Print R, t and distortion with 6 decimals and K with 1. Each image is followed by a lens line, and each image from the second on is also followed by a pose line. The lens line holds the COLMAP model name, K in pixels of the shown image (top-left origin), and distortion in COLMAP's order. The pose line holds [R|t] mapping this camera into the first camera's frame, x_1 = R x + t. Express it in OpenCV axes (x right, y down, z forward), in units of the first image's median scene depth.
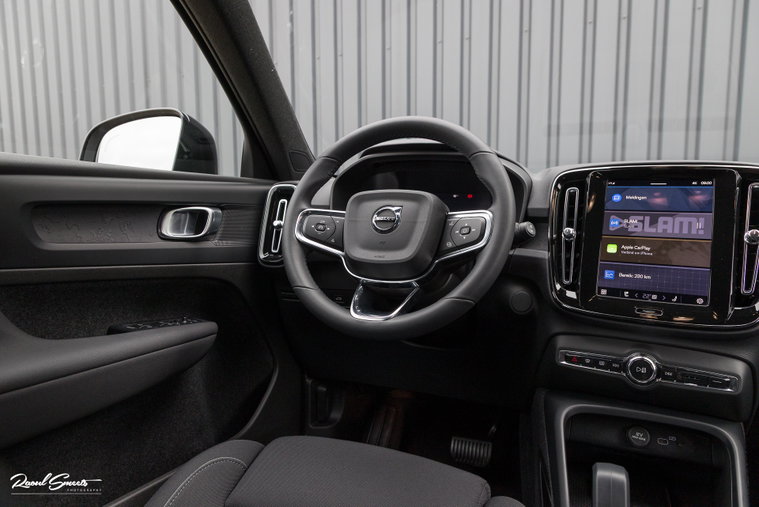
lens RADIAL K [[503.5, 0, 379.5], [0, 503.5, 253.5], [0, 0, 1]] dist [-0.001441, 0.000475]
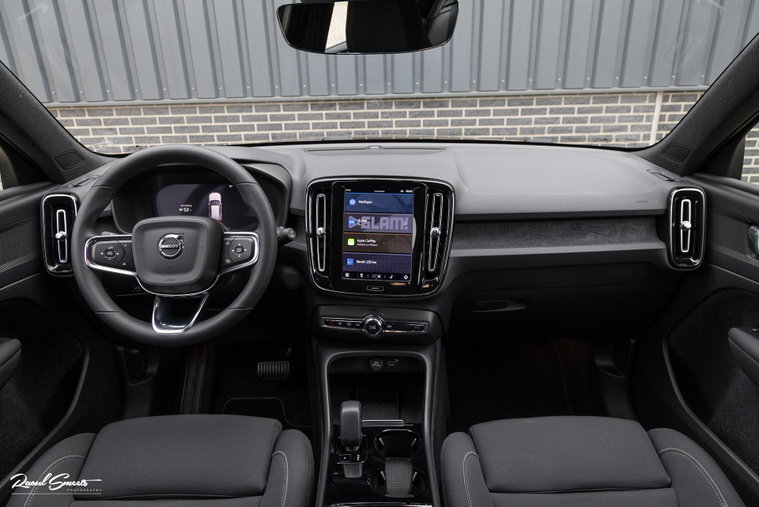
lens RADIAL K [[503.5, 0, 379.5], [0, 503.5, 253.5], [0, 0, 1]] dist [-0.001441, 0.000475]
pose [[0.922473, -0.158982, 0.351807, 0.047326], [0.061340, 0.960054, 0.273010, -0.350367], [-0.381158, -0.230264, 0.895375, -0.262555]]
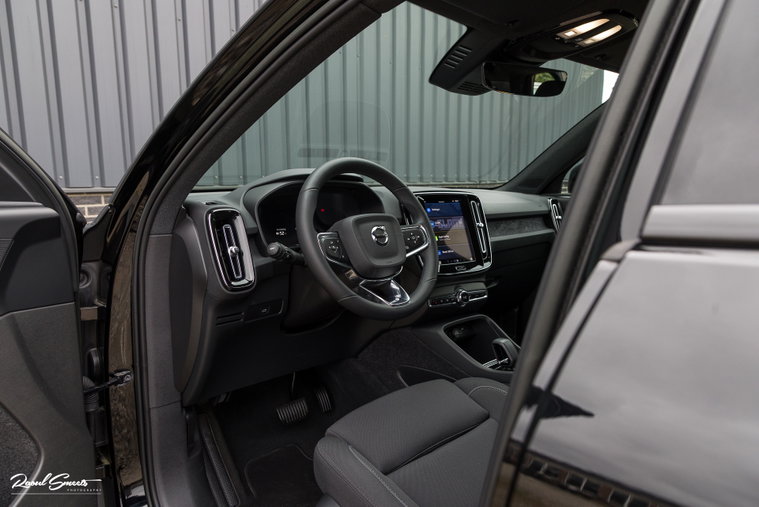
lens RADIAL K [[503.5, 0, 379.5], [0, 503.5, 253.5], [0, 0, 1]] dist [-0.001441, 0.000475]
pose [[0.441912, -0.143589, 0.885492, -1.261122], [0.093621, 0.989098, 0.113667, -0.183441], [-0.892160, 0.032670, 0.450537, 0.361421]]
